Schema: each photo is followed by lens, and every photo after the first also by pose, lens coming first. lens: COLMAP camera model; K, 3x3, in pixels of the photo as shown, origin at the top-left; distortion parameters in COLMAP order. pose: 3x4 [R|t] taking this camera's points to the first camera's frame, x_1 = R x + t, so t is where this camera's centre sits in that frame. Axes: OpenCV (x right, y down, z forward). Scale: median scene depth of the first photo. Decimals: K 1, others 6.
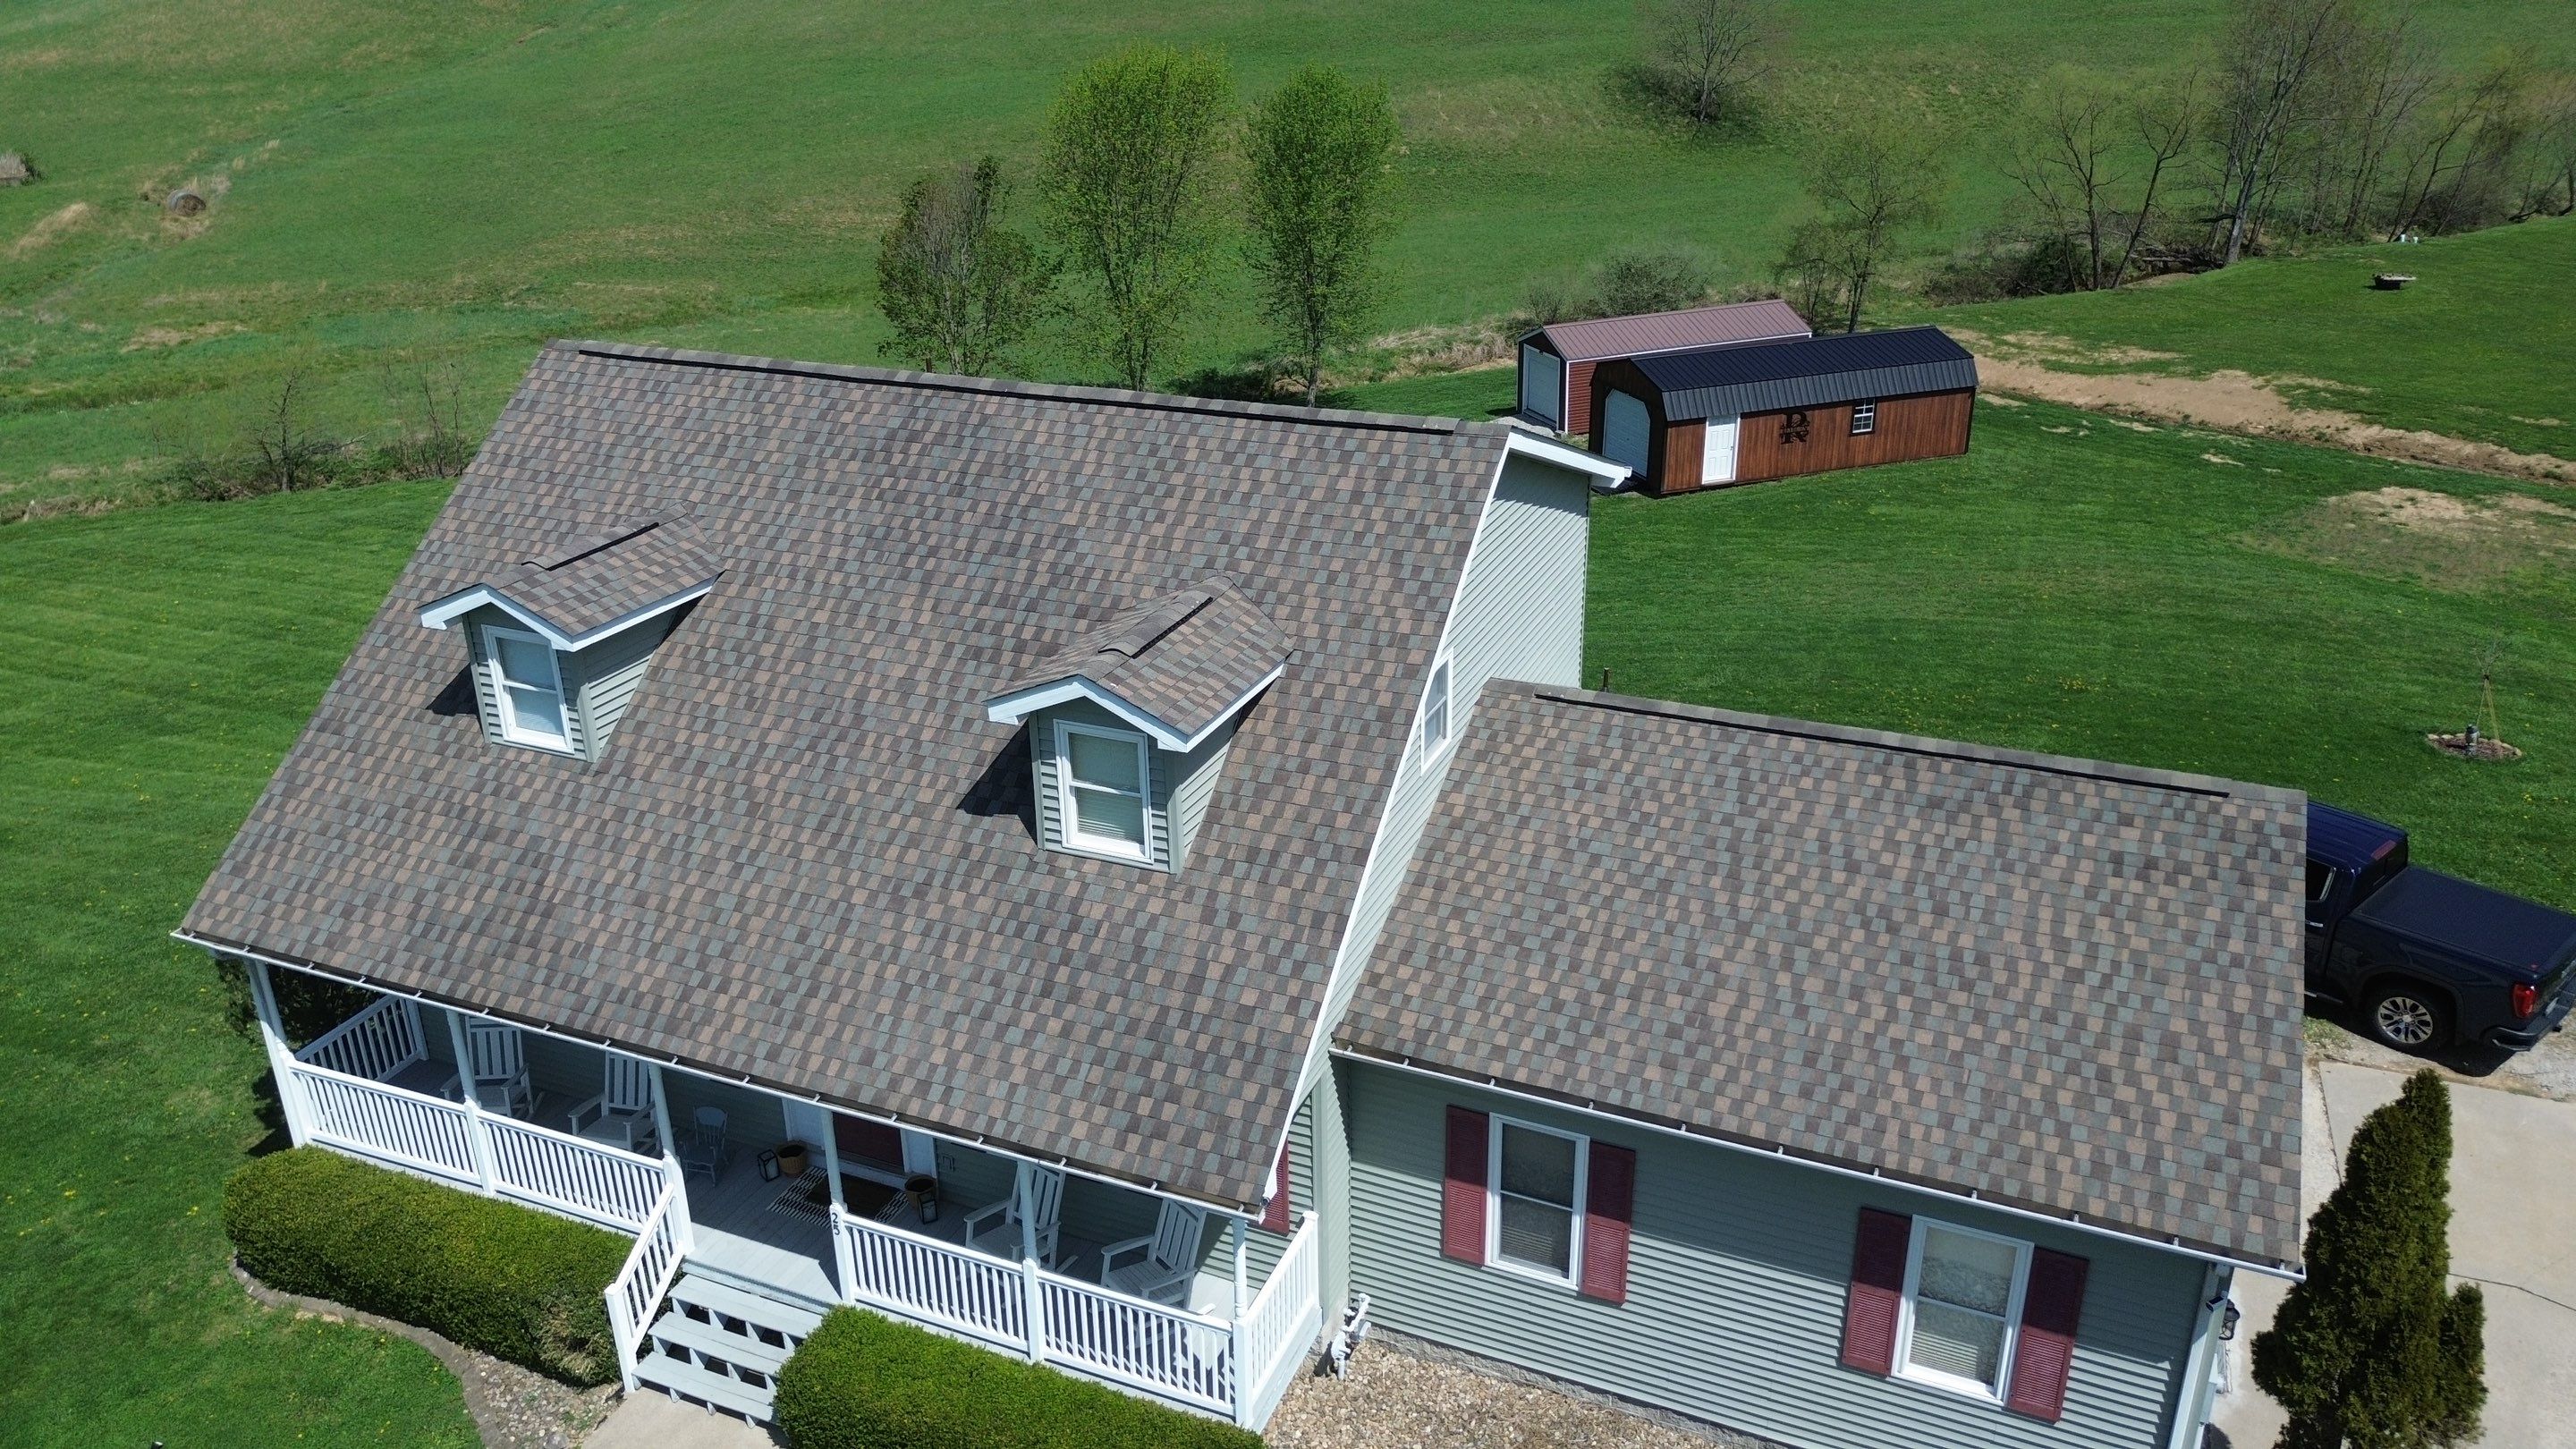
lens RADIAL K [[1789.4, 0, 1288.0], [0, 1789.4, 724.5], [0, 0, 1]] dist [0.067513, -0.060924]
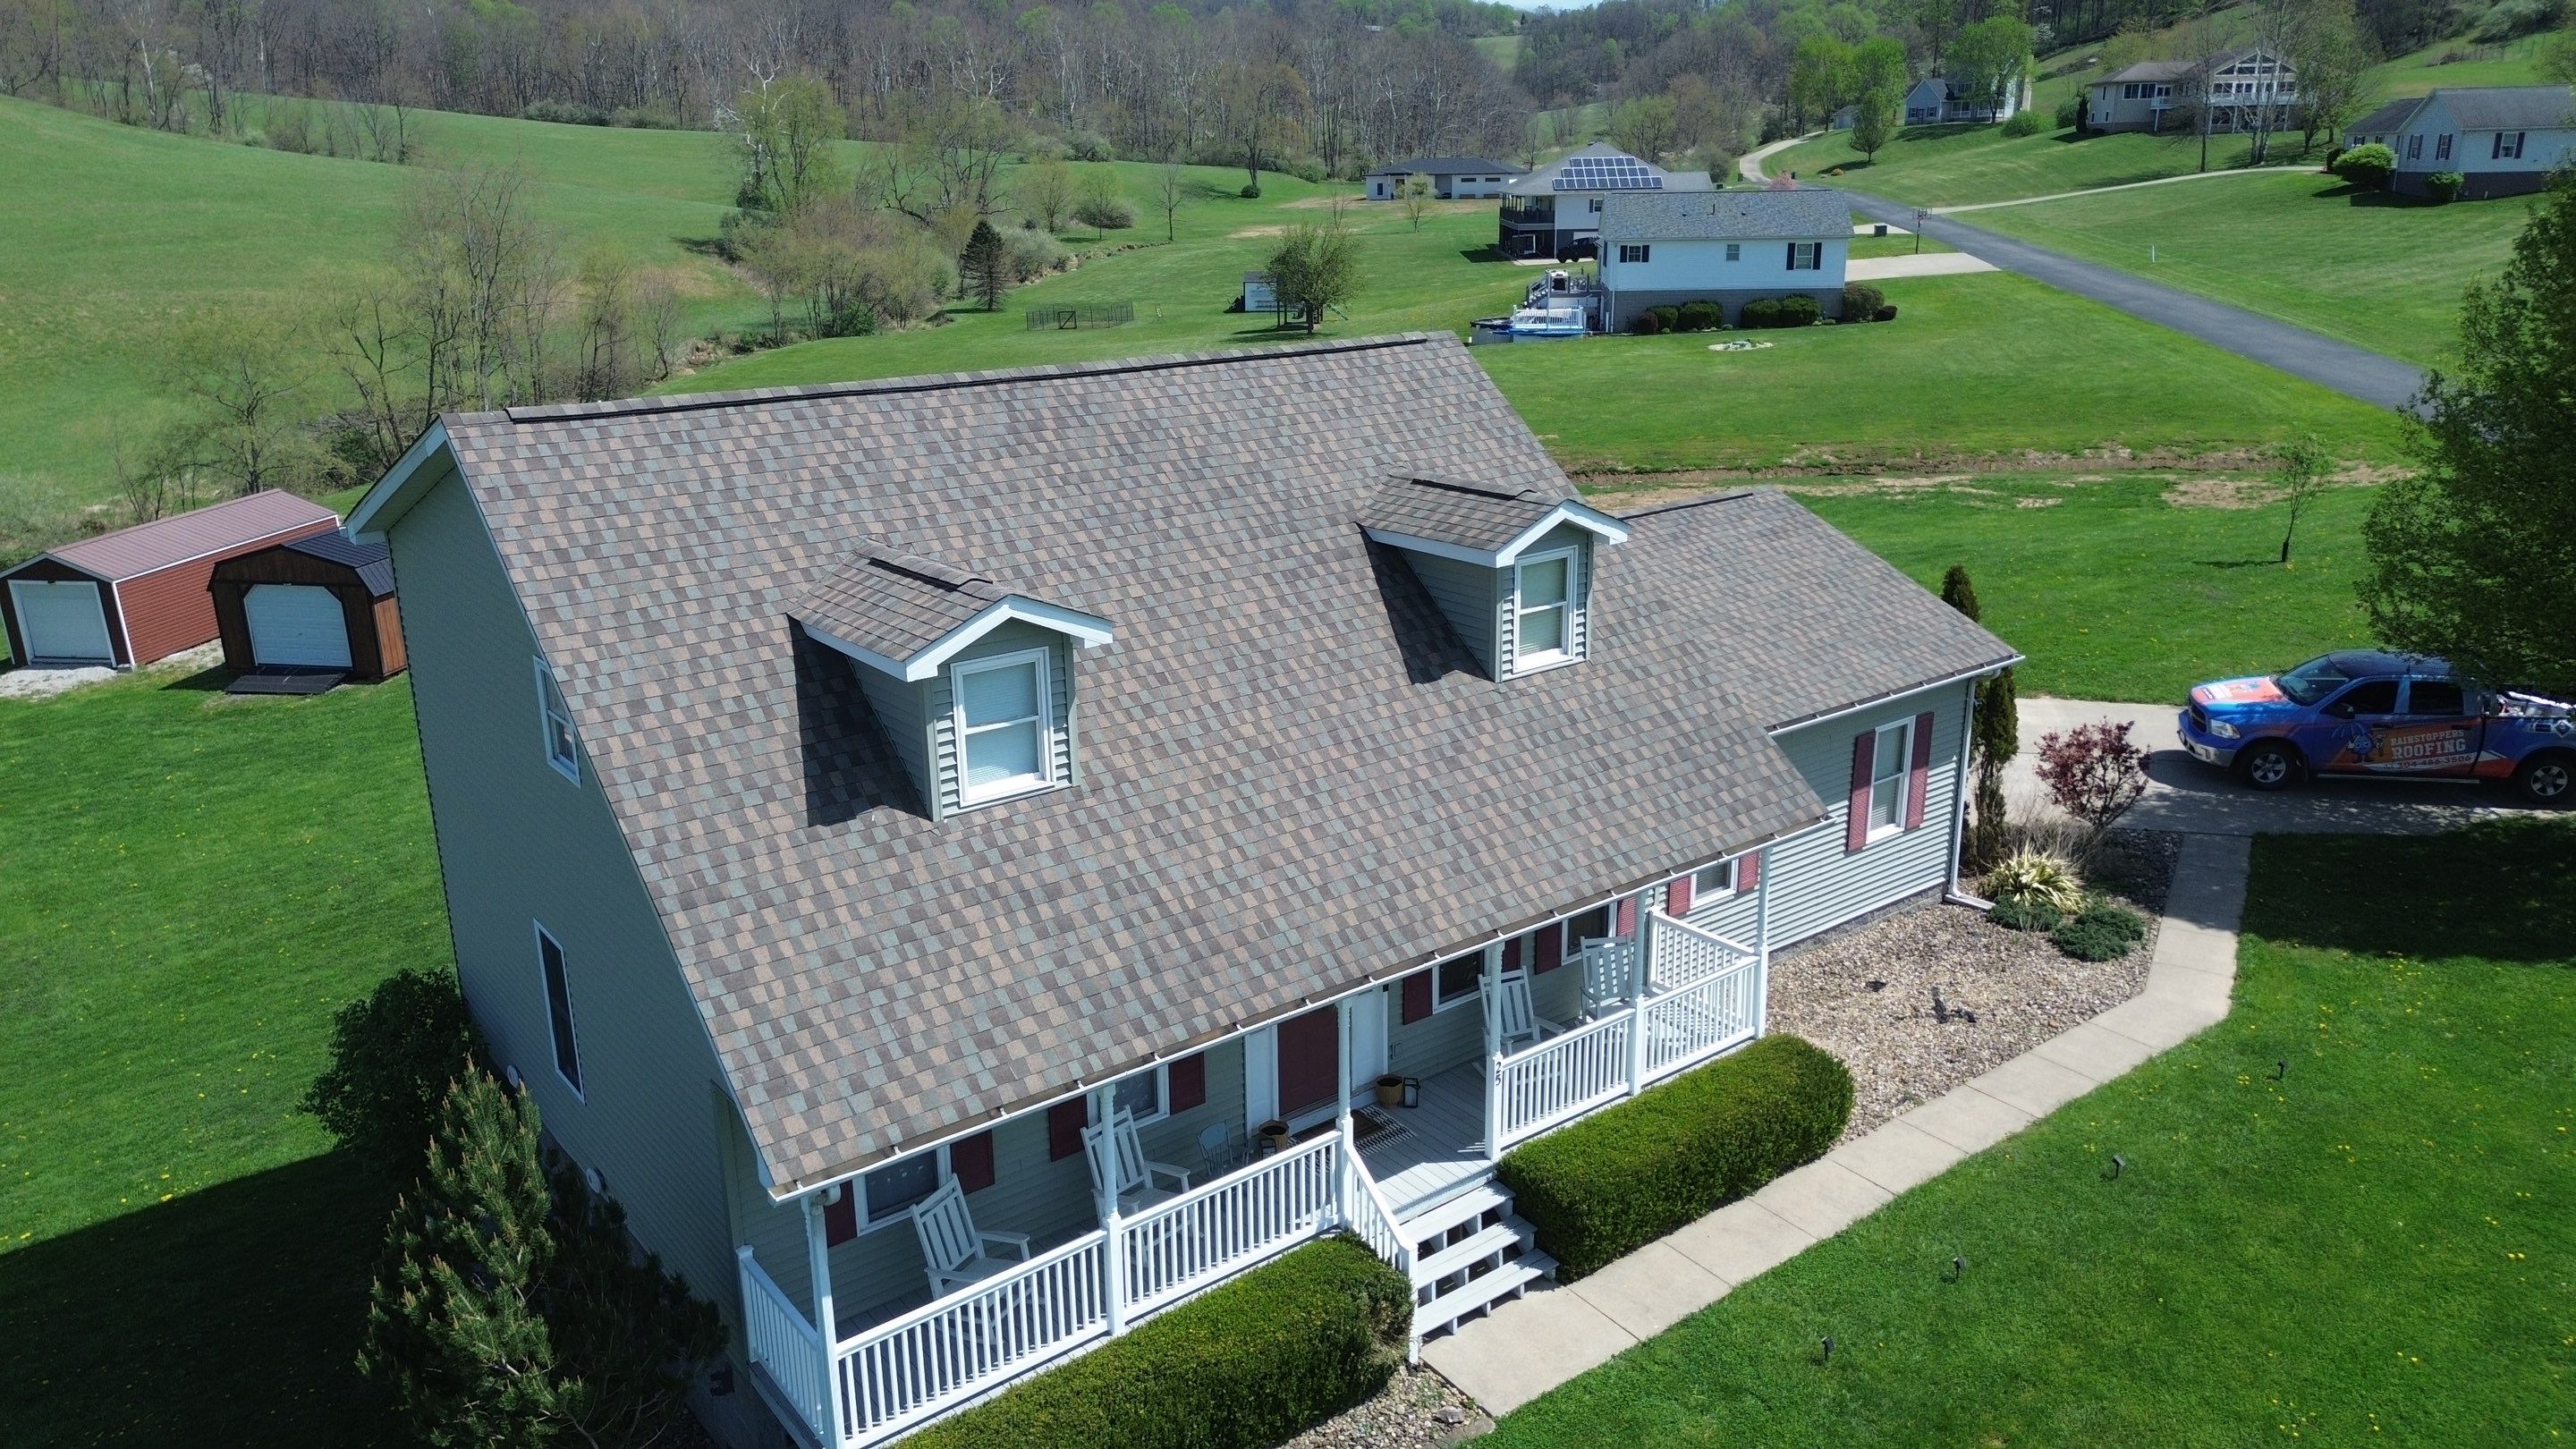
lens RADIAL K [[1826.5, 0, 1294.6], [0, 1826.5, 718.2], [0, 0, 1]] dist [0.071145, -0.065199]
pose [[0.482593, -0.246268, 0.840509, -1.036893], [0.355406, 0.932158, 0.069058, -0.032387], [-0.800494, 0.265395, 0.537378, 0.408550]]
